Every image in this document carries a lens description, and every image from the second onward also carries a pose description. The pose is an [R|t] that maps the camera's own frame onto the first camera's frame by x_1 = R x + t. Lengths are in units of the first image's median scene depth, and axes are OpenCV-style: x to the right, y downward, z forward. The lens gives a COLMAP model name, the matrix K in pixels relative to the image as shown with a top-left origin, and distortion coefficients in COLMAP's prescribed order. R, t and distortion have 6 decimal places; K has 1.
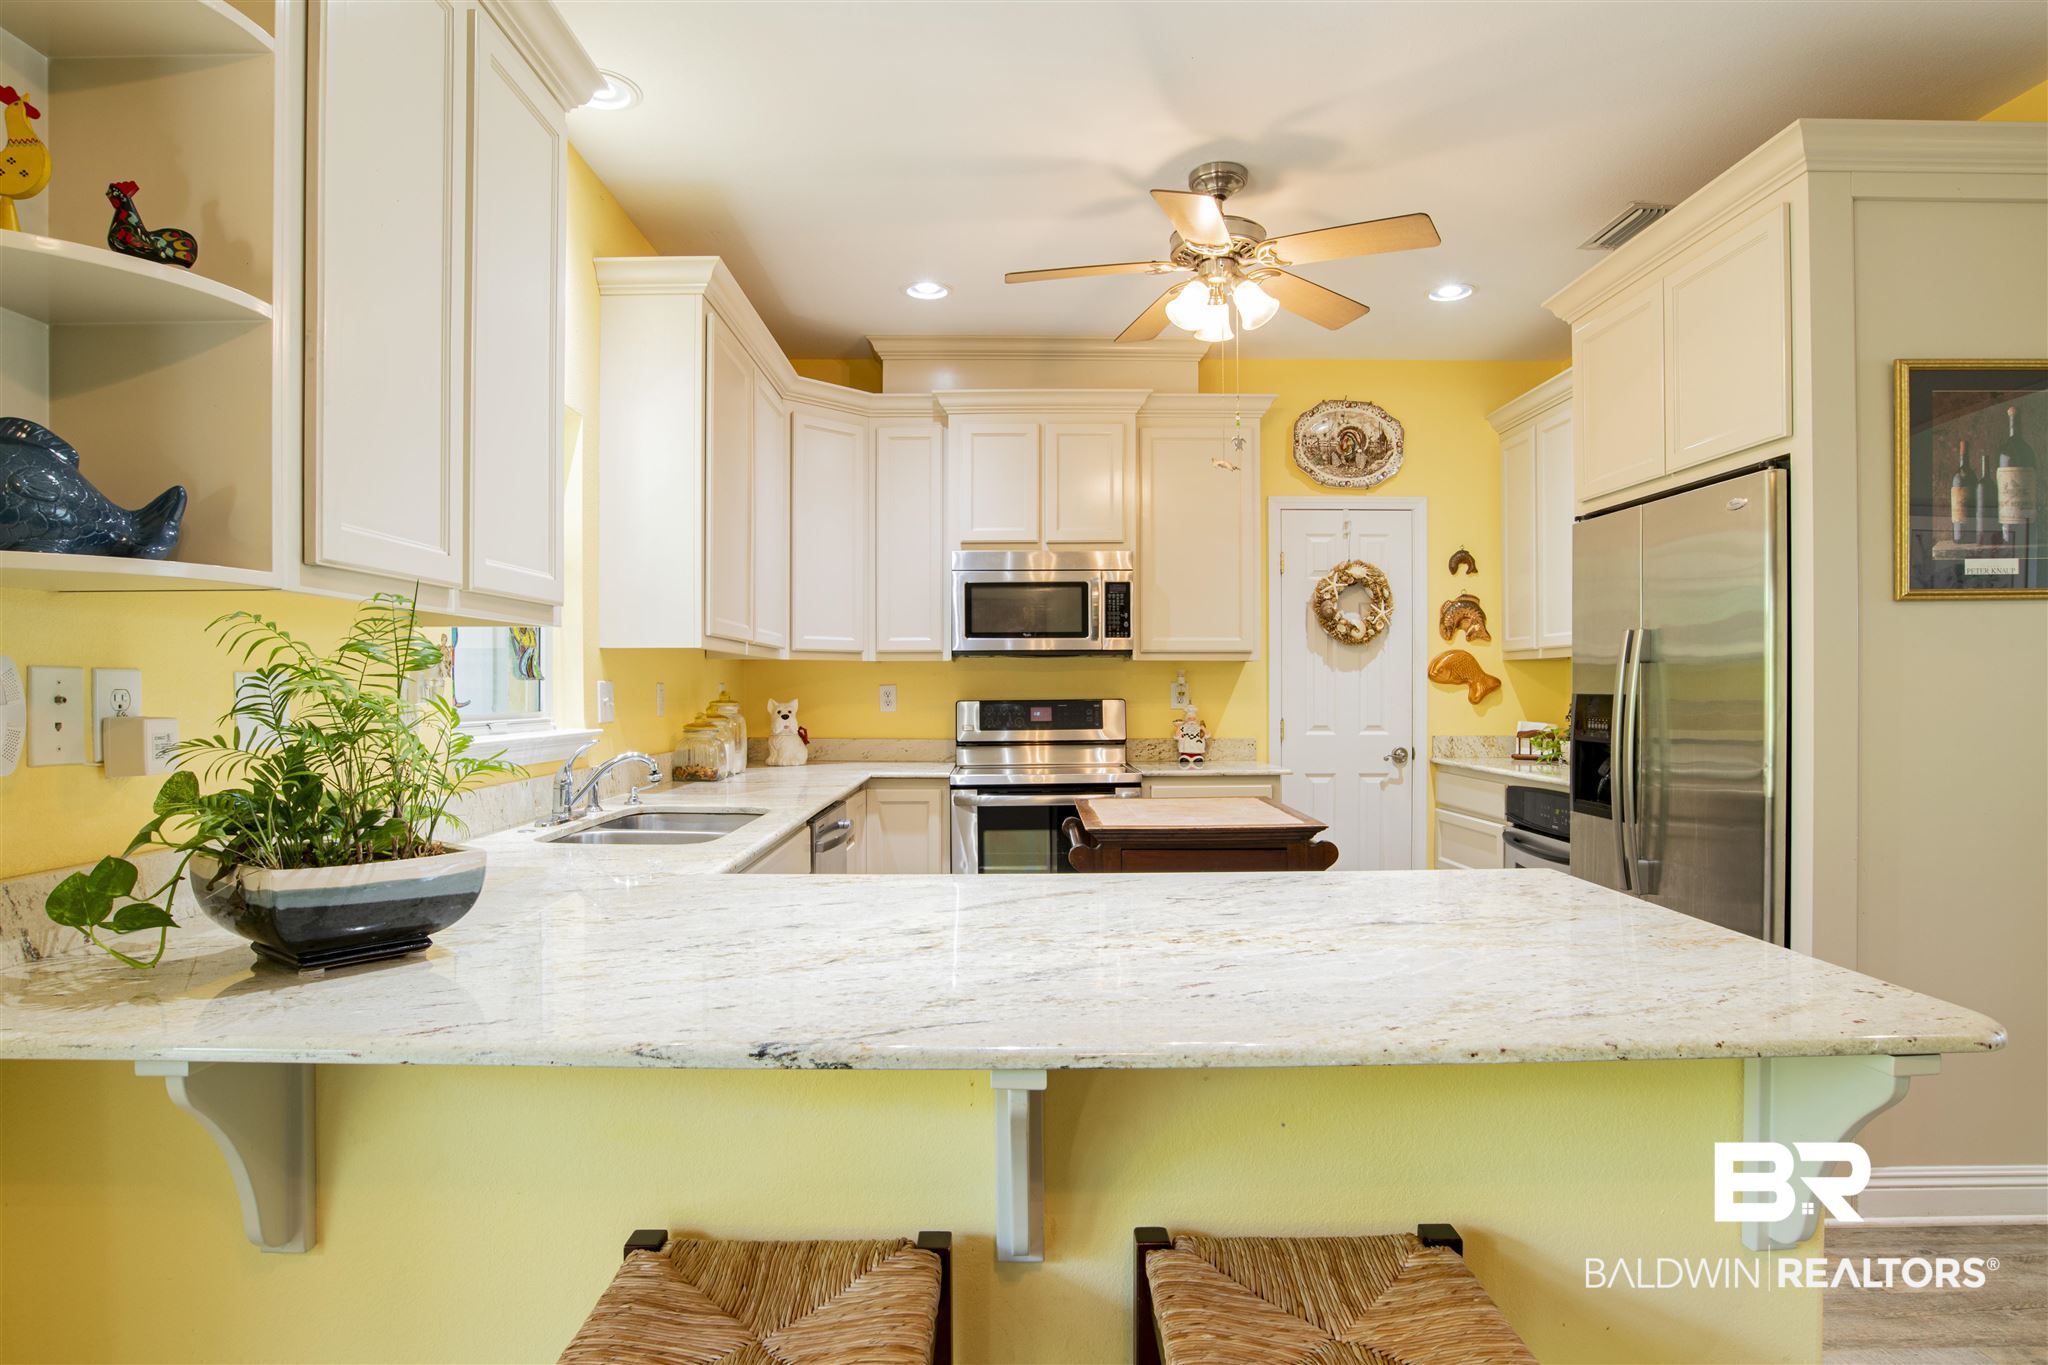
lens RADIAL K [[1101.9, 0, 1027.2], [0, 1101.9, 687.9], [0, 0, 1]] dist [-0.039477, 0.006058]
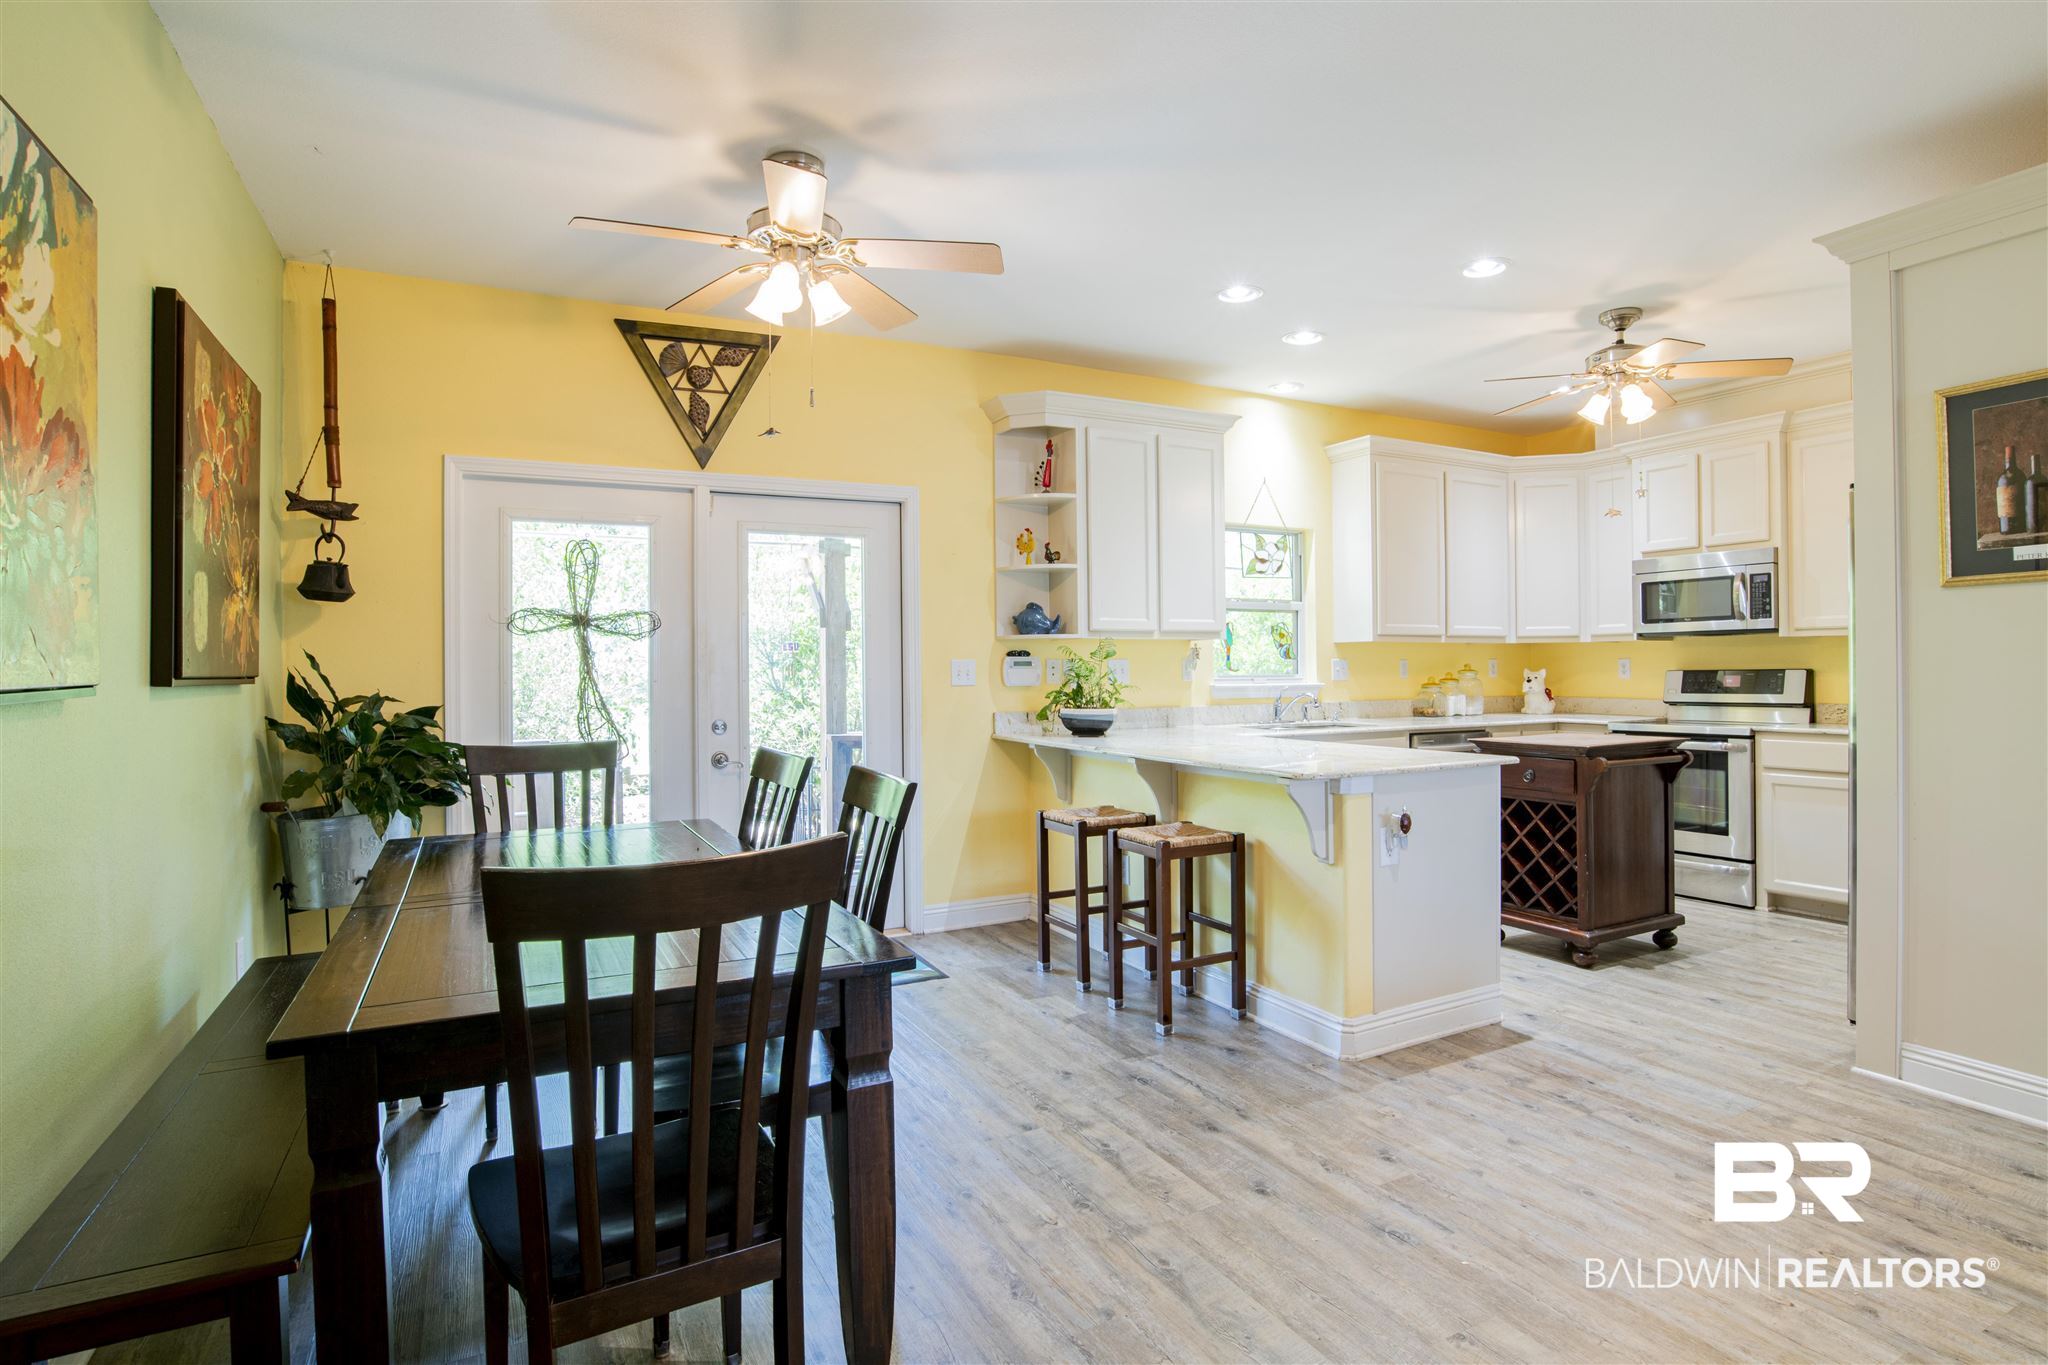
lens RADIAL K [[1055.1, 0, 1033.4], [0, 1055.1, 667.4], [0, 0, 1]] dist [-0.054545, 0.015647]
pose [[0.452185, -0.001214, -0.891923, 0.737601], [0.007163, 0.999972, 0.002270, 0.000114], [0.891895, -0.007415, 0.452181, -0.240159]]
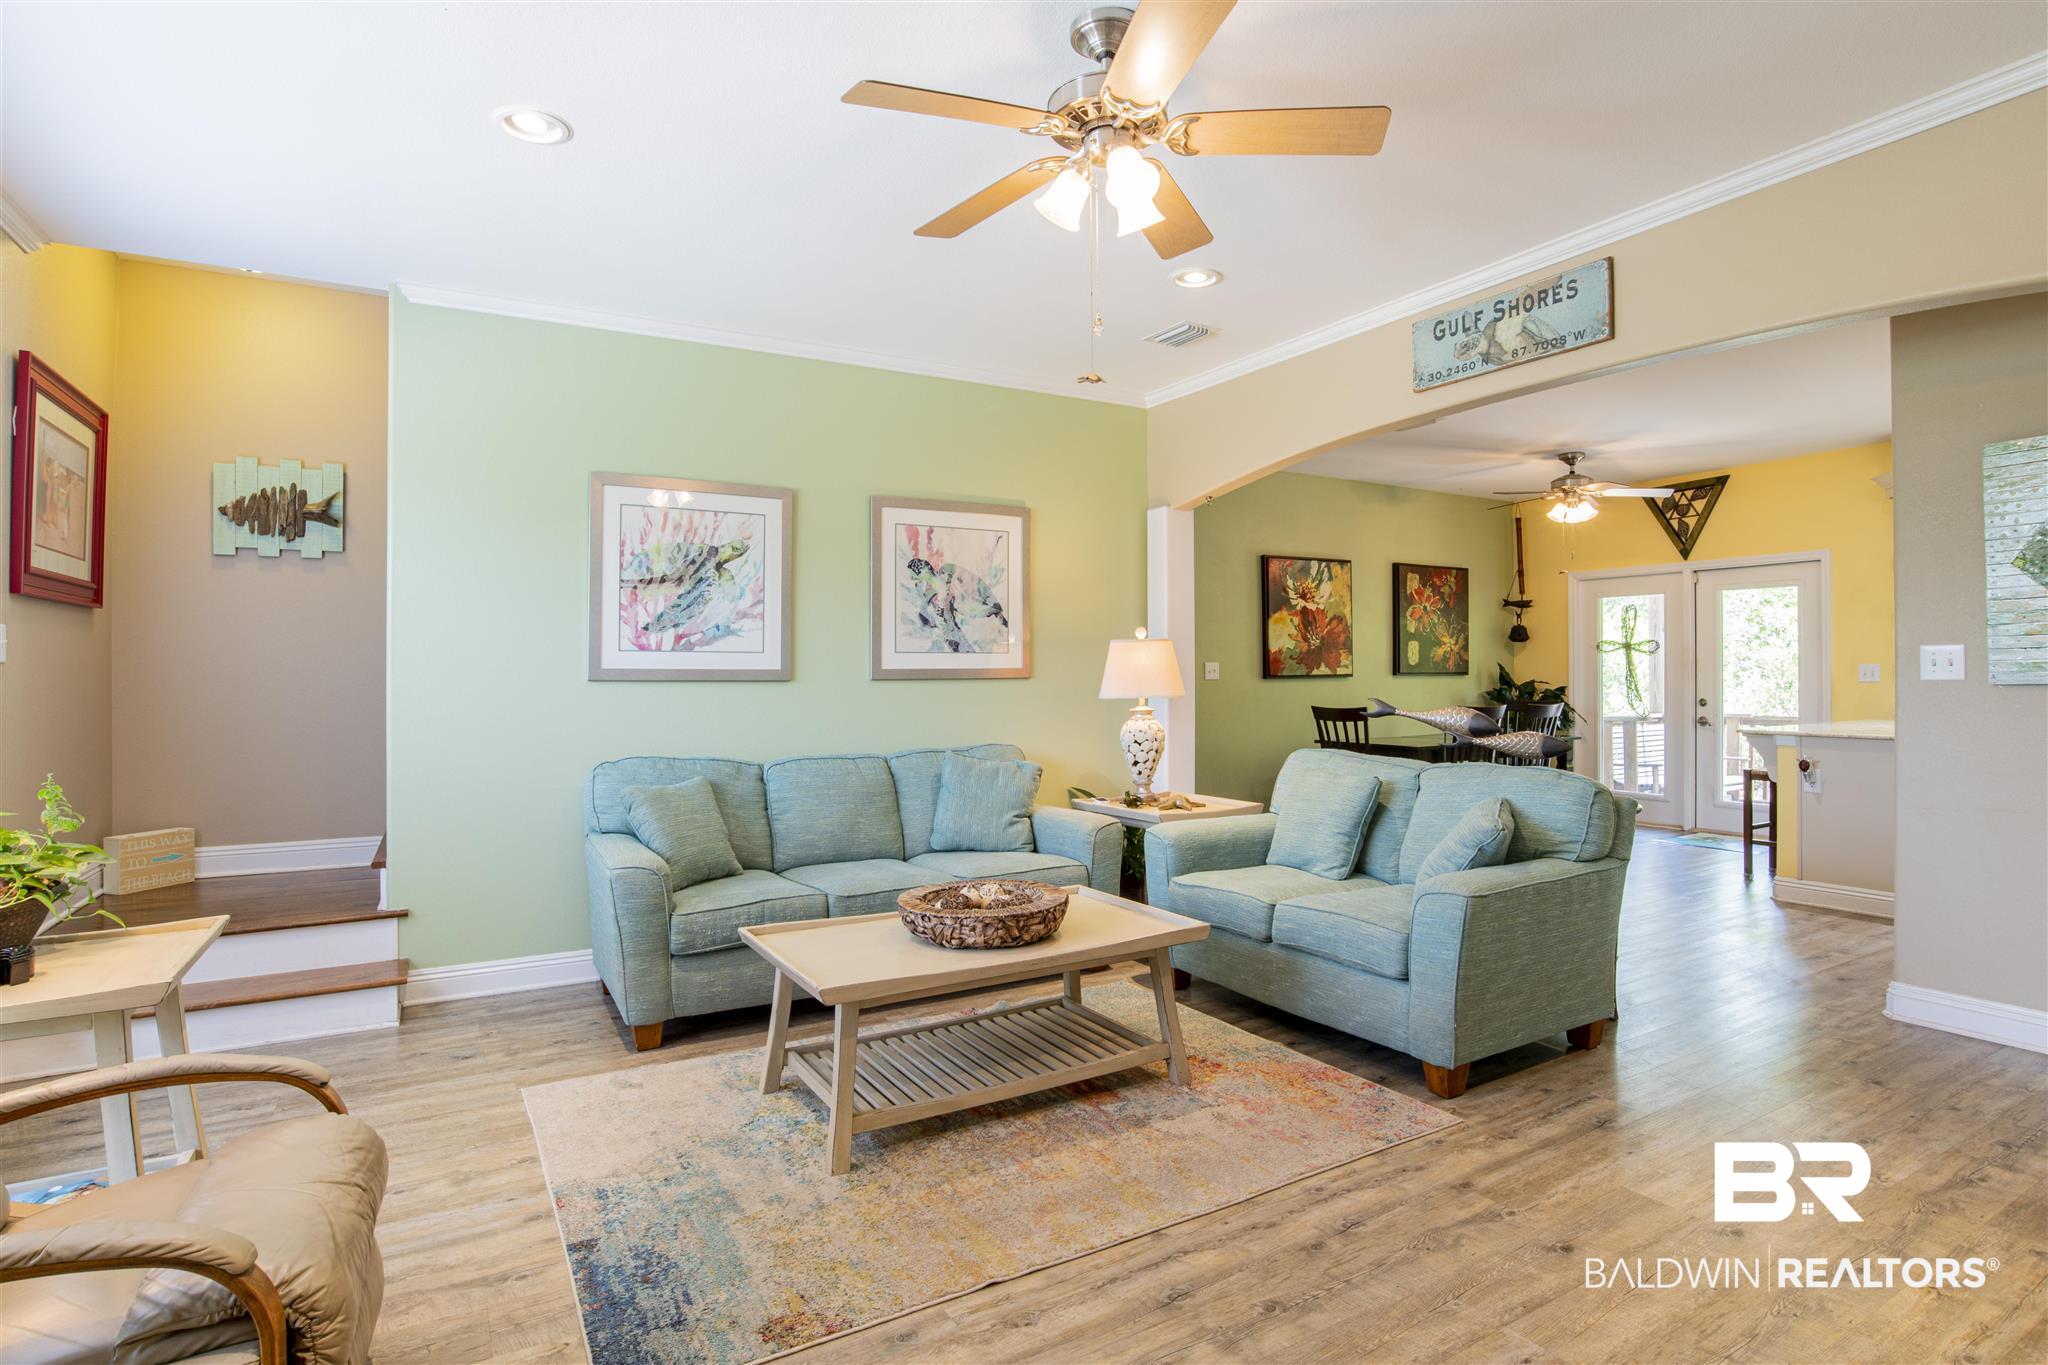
lens RADIAL K [[1055.1, 0, 1031.3], [0, 1055.1, 673.0], [0, 0, 1]] dist [-0.054545, 0.015647]
pose [[-0.868293, 0.004140, -0.496034, 1.552034], [0.005442, 0.999984, -0.001180, 0.002135], [0.496022, -0.003724, -0.868302, 0.887966]]
